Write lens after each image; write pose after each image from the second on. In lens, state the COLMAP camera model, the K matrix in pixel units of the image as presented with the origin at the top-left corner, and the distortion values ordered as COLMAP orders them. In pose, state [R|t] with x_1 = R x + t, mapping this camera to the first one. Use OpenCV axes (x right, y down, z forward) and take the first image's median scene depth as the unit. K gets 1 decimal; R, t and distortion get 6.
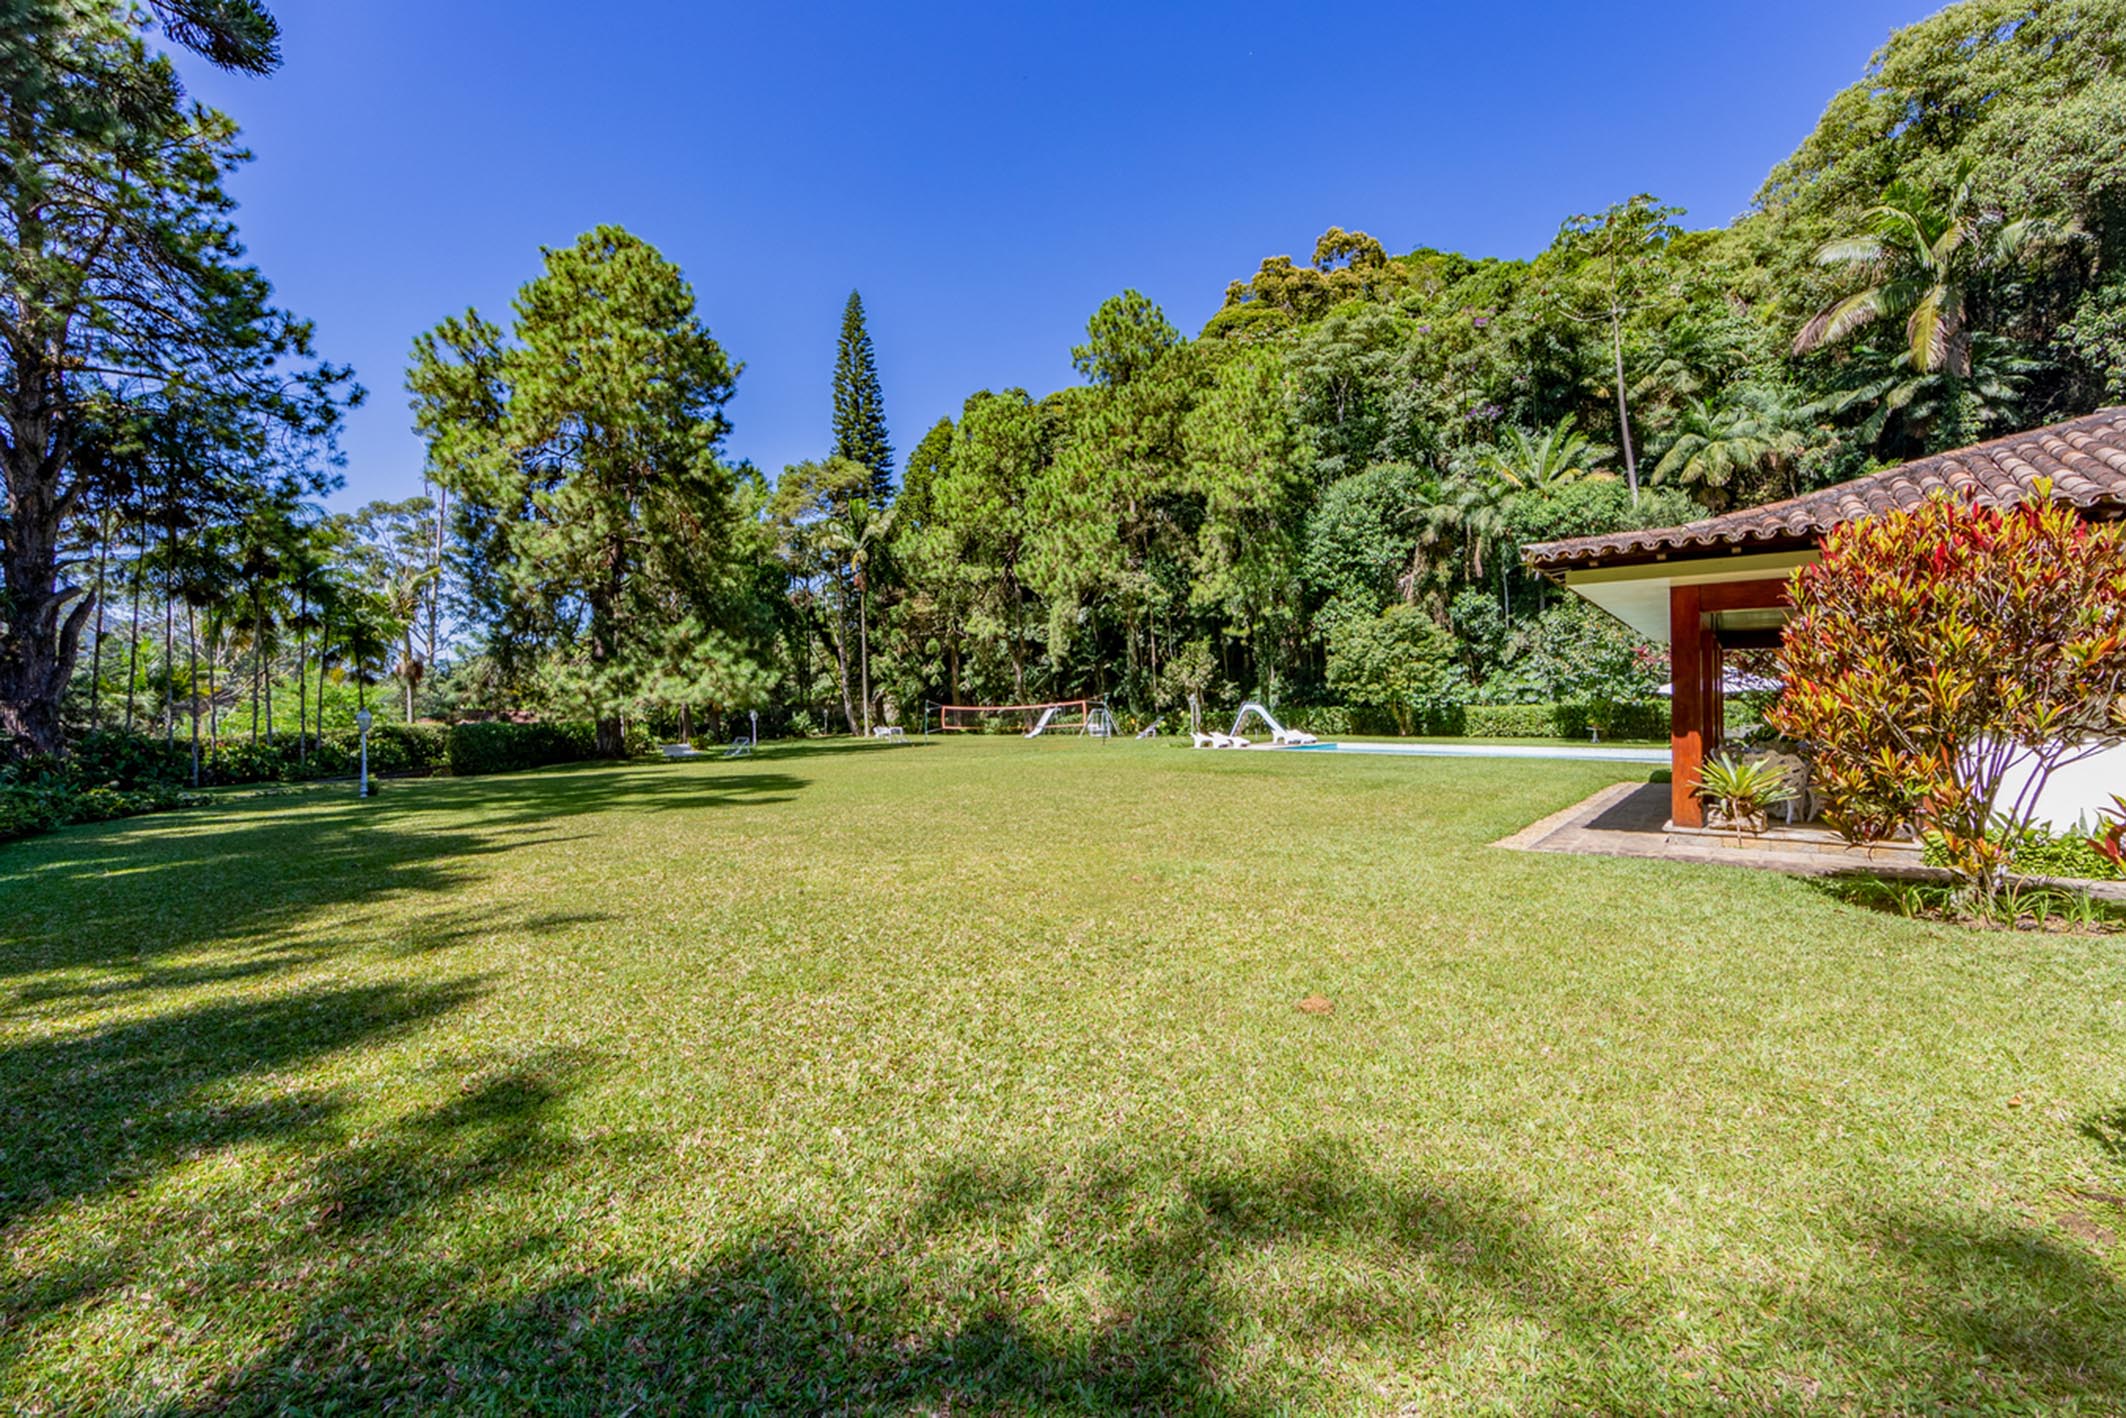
lens RADIAL K [[862.7, 0, 1060.4], [0, 862.7, 705.3], [0, 0, 1]] dist [-0.001267, -0.000395]
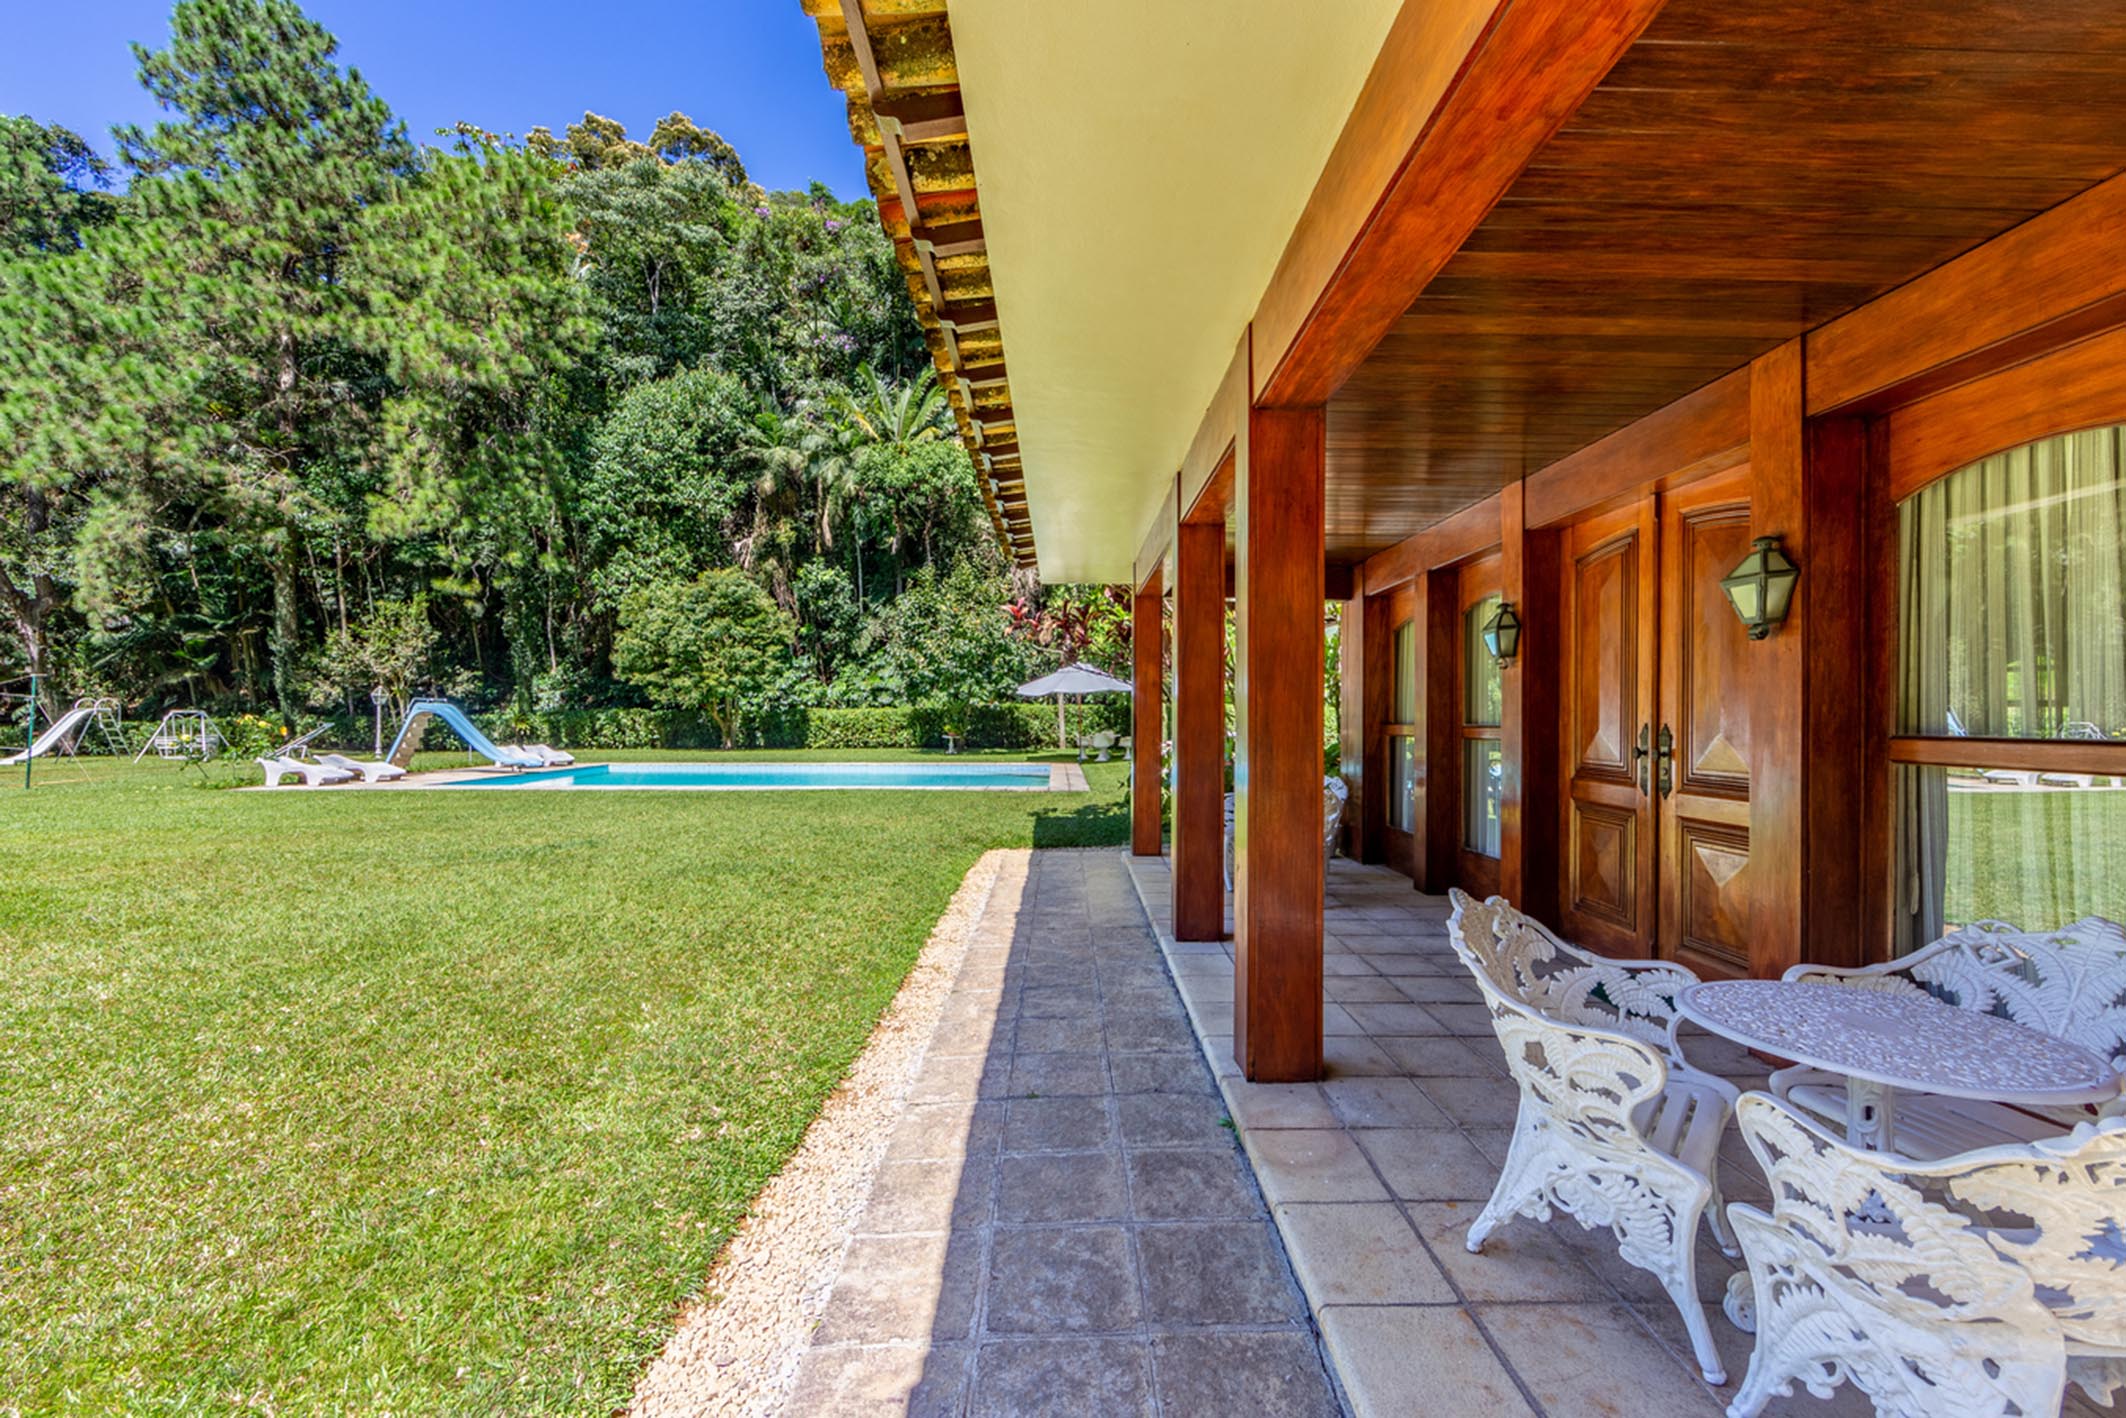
lens RADIAL K [[862.7, 0, 1060.4], [0, 862.7, 705.3], [0, 0, 1]] dist [-0.001267, -0.000395]
pose [[0.779844, 0.009570, 0.625901, 0.157449], [-0.007867, 0.999954, -0.005486, 0.000485], [-0.625925, -0.000646, 0.779883, 0.249061]]
